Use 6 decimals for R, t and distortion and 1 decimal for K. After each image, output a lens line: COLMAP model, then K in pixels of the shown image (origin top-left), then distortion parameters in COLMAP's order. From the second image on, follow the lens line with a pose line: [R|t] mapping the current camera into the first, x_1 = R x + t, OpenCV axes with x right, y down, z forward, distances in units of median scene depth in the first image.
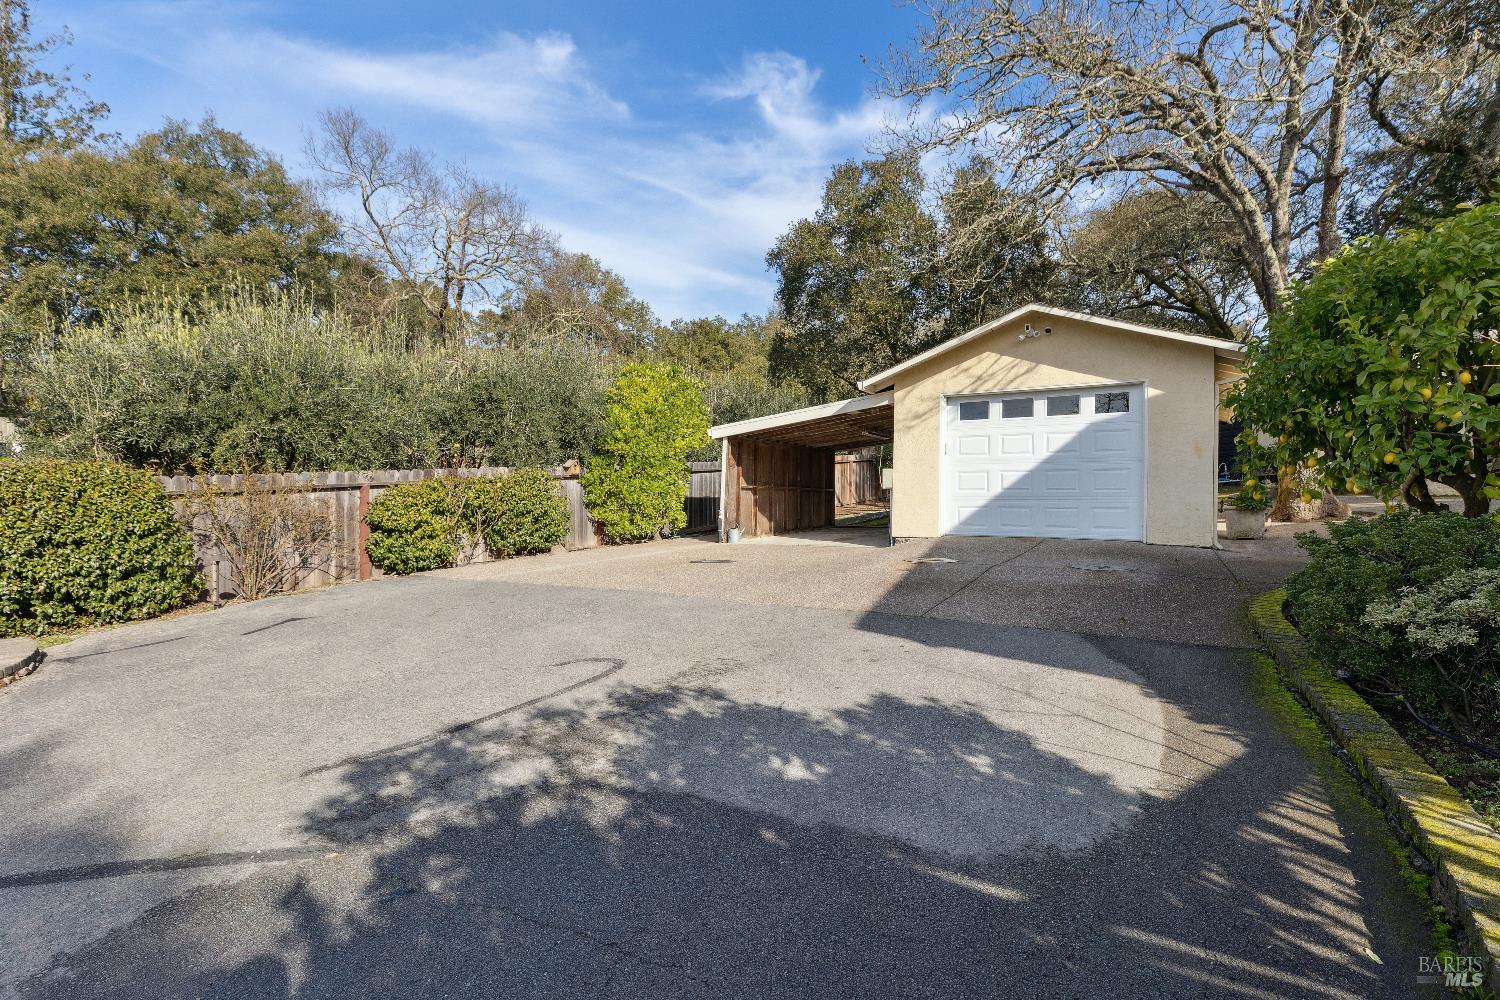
lens RADIAL K [[779.6, 0, 750.0], [0, 779.6, 500.0], [0, 0, 1]] dist [0.000008, -0.000005]
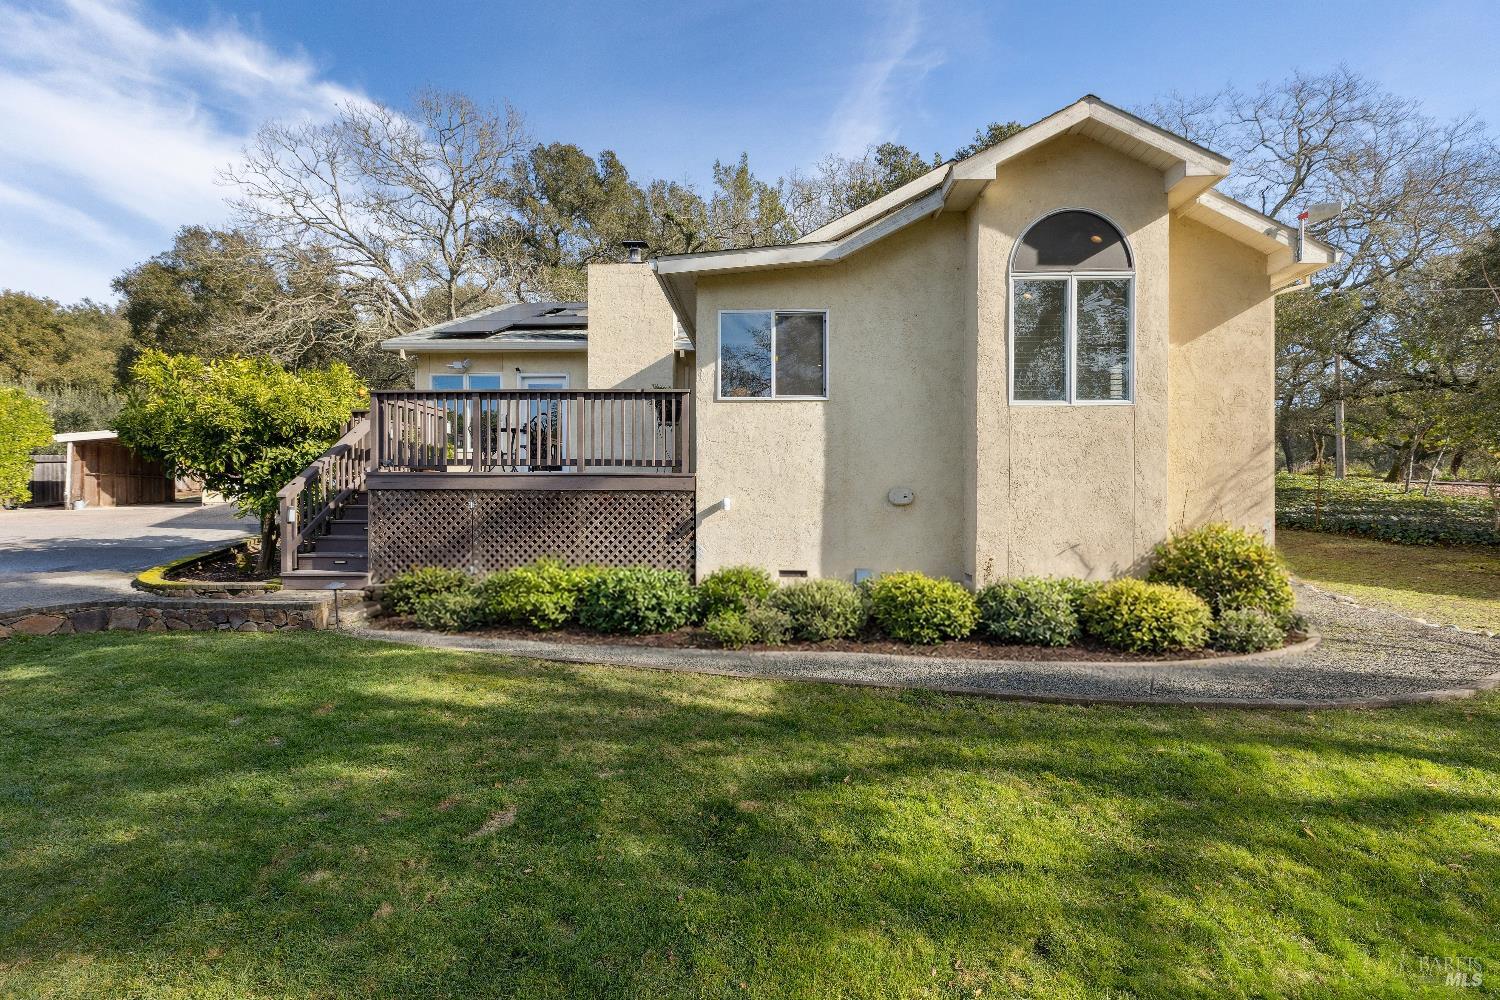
lens RADIAL K [[671.4, 0, 750.0], [0, 671.4, 500.0], [0, 0, 1]] dist [0.002513, 0.000487]
pose [[0.717554, -0.006148, 0.696475, 0.004258], [0.000180, 0.999963, 0.008642, 0.022263], [-0.696502, -0.006076, 0.717529, -0.816721]]
